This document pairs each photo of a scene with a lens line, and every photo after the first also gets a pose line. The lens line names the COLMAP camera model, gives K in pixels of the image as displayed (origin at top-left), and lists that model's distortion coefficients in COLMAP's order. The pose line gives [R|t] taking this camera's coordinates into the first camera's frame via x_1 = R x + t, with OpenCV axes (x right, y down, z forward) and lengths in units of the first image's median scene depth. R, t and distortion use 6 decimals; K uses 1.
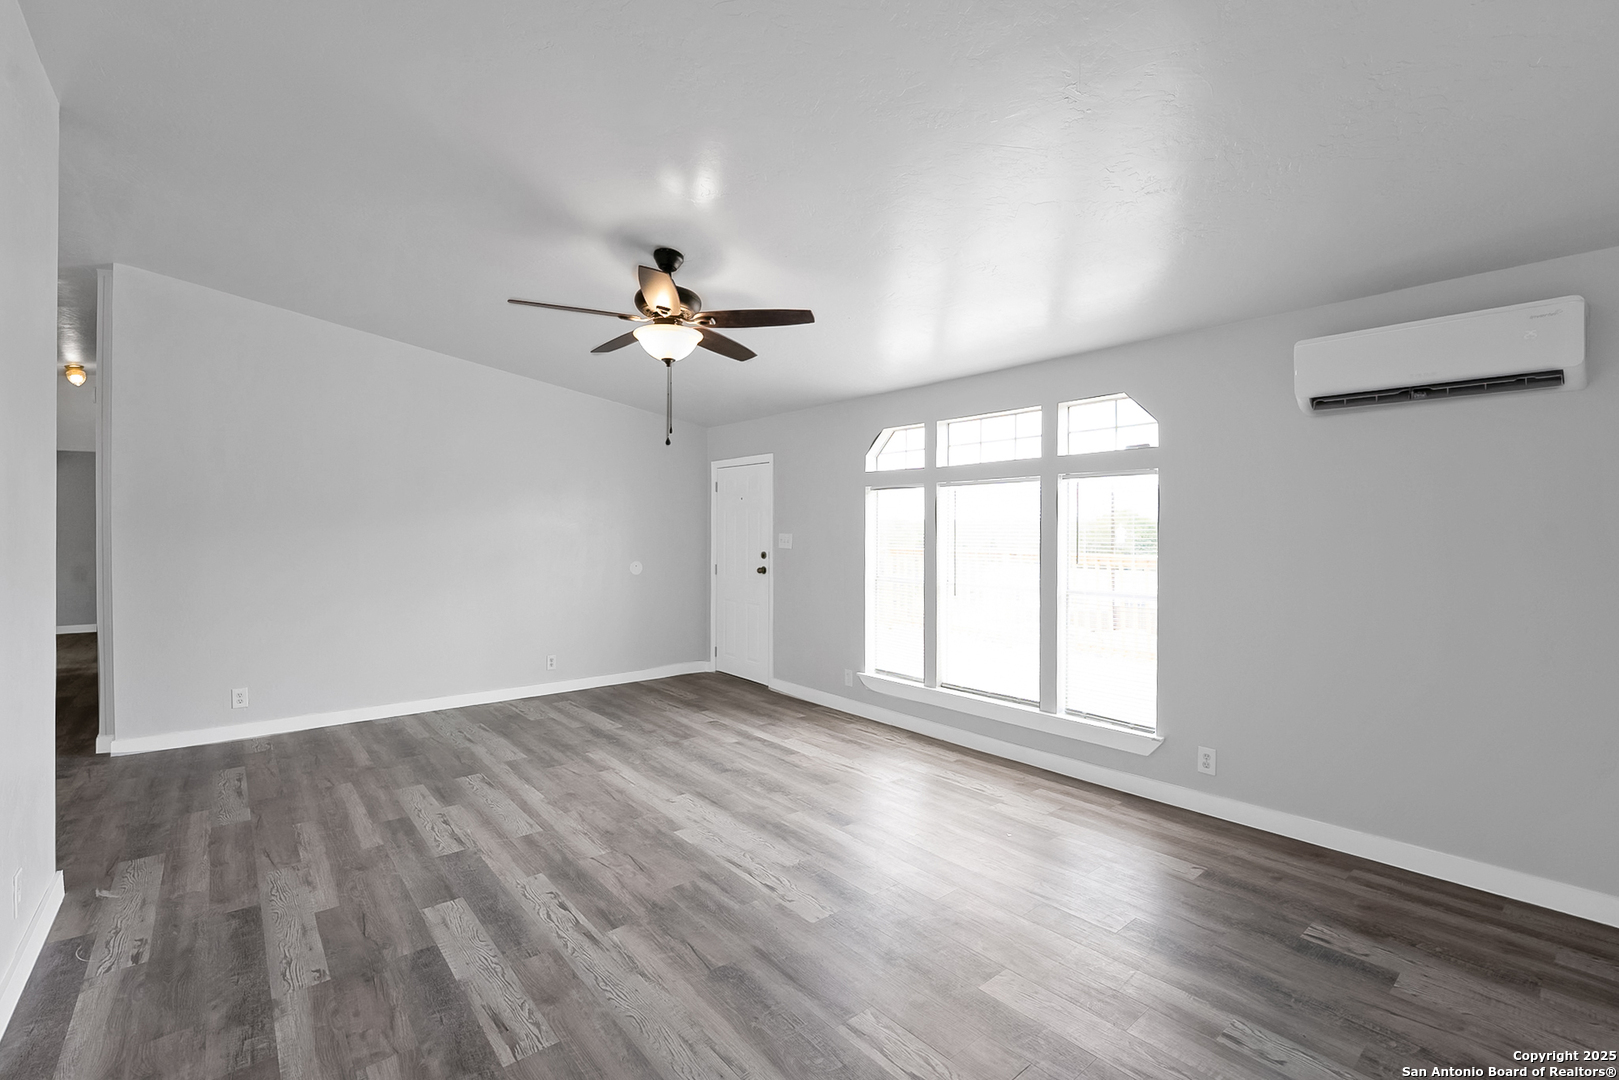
lens RADIAL K [[726.2, 0, 809.5], [0, 726.2, 540.0], [0, 0, 1]] dist [-0.000214, -0.000040]
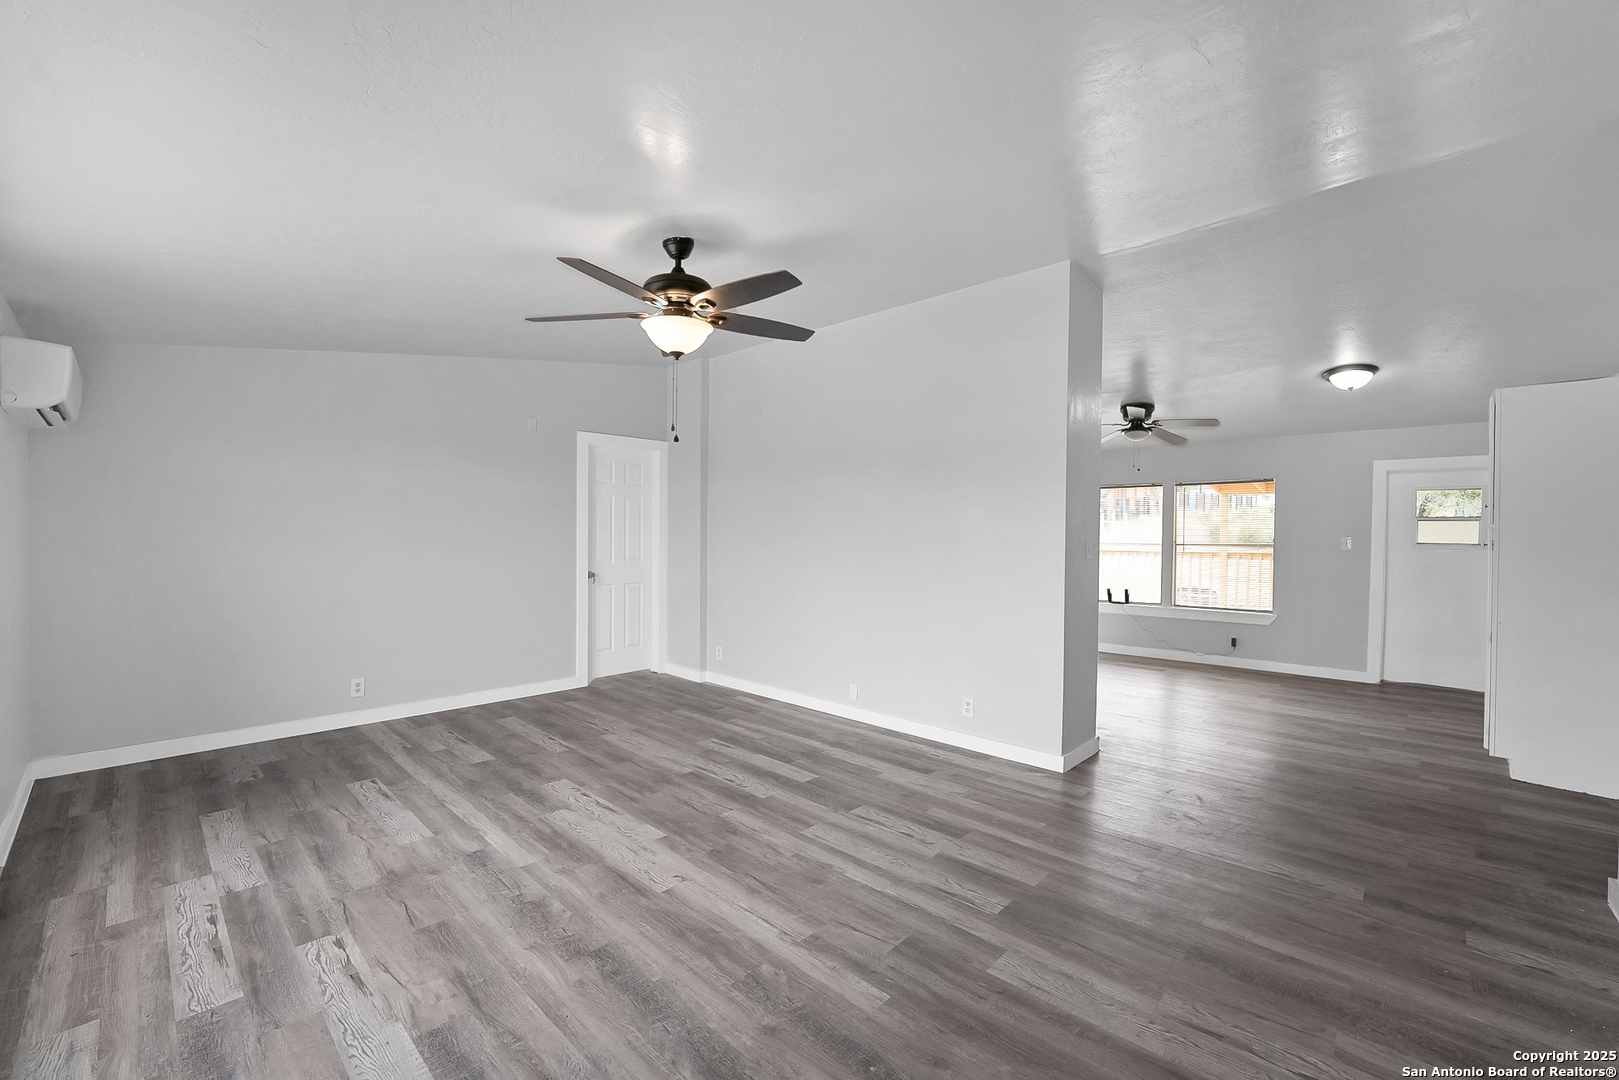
lens RADIAL K [[655.8, 0, 809.5], [0, 655.8, 540.0], [0, 0, 1]] dist [-0.021406, 0.000835]
pose [[-0.992795, -0.007740, -0.119577, -0.273689], [-0.010398, 0.999712, 0.021617, -0.023671], [0.119375, 0.022704, -0.992590, 1.918047]]
